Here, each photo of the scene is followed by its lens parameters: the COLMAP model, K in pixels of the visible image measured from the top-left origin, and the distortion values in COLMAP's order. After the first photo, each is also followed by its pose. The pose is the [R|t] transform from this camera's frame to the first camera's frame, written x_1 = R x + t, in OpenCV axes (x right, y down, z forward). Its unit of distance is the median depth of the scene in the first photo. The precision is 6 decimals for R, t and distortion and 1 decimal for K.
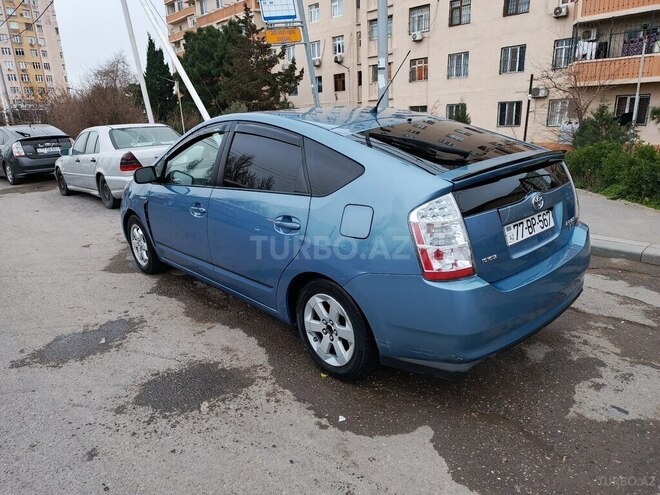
lens RADIAL K [[467.8, 0, 328.0], [0, 467.8, 248.4], [0, 0, 1]] dist [0.024840, -0.018495]
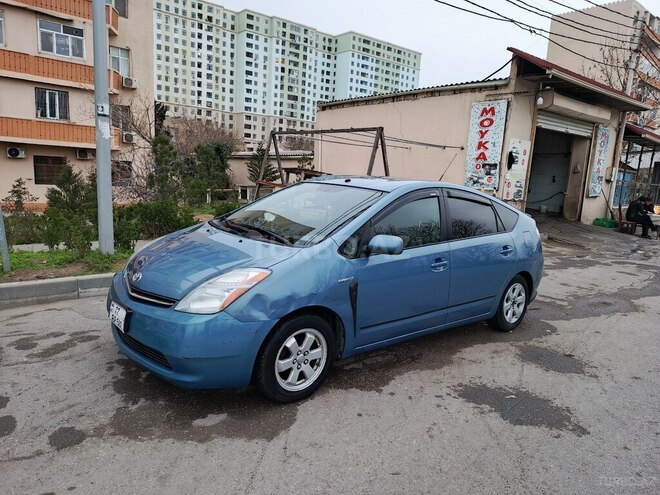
lens RADIAL K [[467.8, 0, 327.3], [0, 467.8, 247.2], [0, 0, 1]] dist [0.024840, -0.018495]
pose [[0.036322, -0.113464, 0.992878, -1.317385], [0.224009, 0.969176, 0.102560, -0.280997], [-0.973910, 0.218689, 0.060619, 1.123898]]
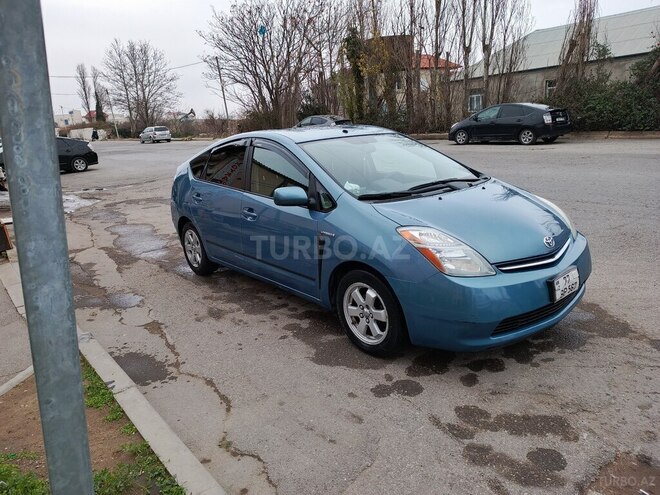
lens RADIAL K [[467.8, 0, 329.8], [0, 467.8, 249.5], [0, 0, 1]] dist [0.024840, -0.018495]
pose [[-0.992883, 0.097786, 0.067981, -0.166215], [0.118983, 0.839172, 0.530692, -0.672758], [-0.005153, 0.535004, -0.844834, 2.208090]]
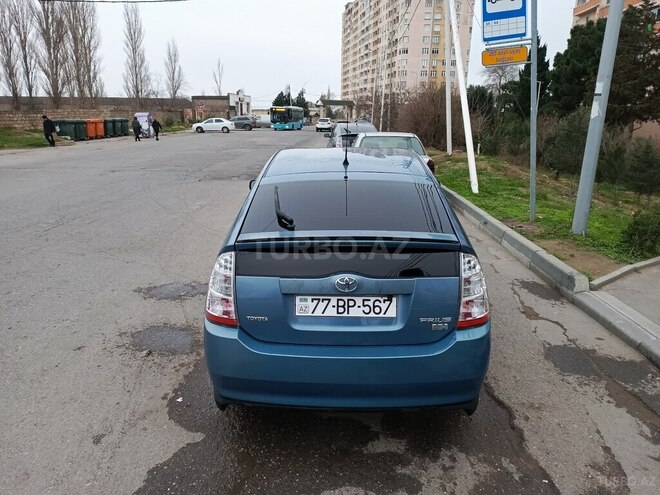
lens RADIAL K [[467.8, 0, 327.7], [0, 467.8, 248.0], [0, 0, 1]] dist [0.024840, -0.018495]
pose [[0.719270, 0.240281, -0.651856, 0.685125], [-0.232834, 0.967395, 0.099678, -0.171635], [0.654553, 0.080079, 0.751763, 0.164453]]
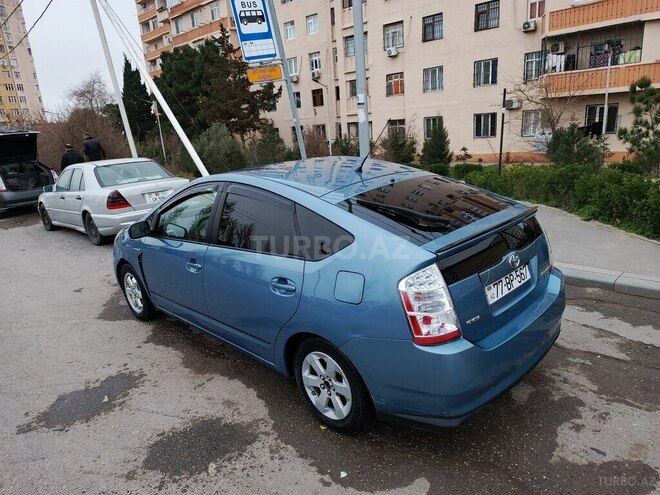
lens RADIAL K [[467.8, 0, 328.0], [0, 467.8, 249.9], [0, 0, 1]] dist [0.024840, -0.018495]
pose [[0.998582, -0.040850, 0.034146, -0.013225], [0.041485, 0.998976, -0.018081, -0.081391], [-0.033373, 0.019472, 0.999253, -0.046546]]
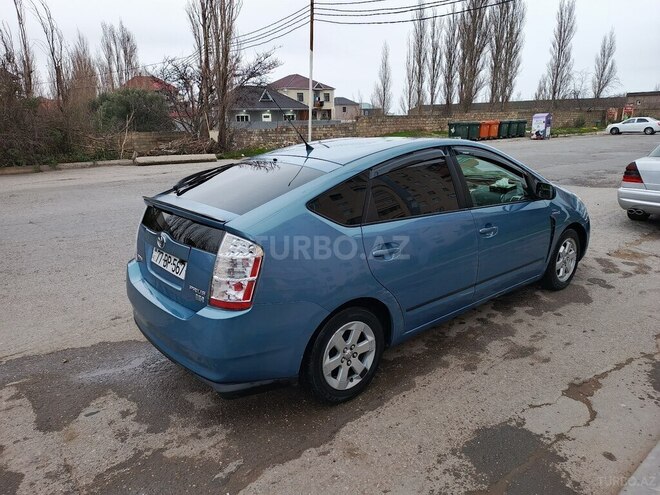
lens RADIAL K [[467.8, 0, 327.8], [0, 467.8, 248.7], [0, 0, 1]] dist [0.024840, -0.018495]
pose [[-0.043808, 0.312249, -0.948990, 1.016152], [-0.261976, 0.913070, 0.312524, -0.365550], [0.964079, 0.262304, 0.041802, 0.899849]]
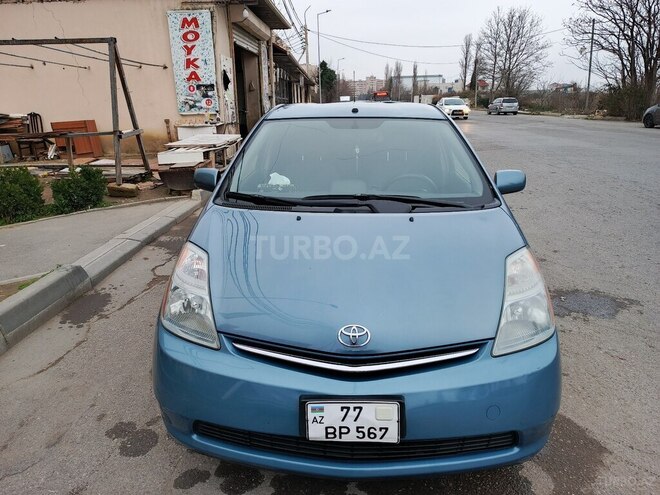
lens RADIAL K [[467.8, 0, 328.4], [0, 467.8, 250.0], [0, 0, 1]] dist [0.024840, -0.018495]
pose [[-0.706210, -0.158840, 0.689954, -0.751573], [0.242979, 0.860949, 0.446910, -0.486032], [-0.665002, 0.483257, -0.569416, 1.752224]]
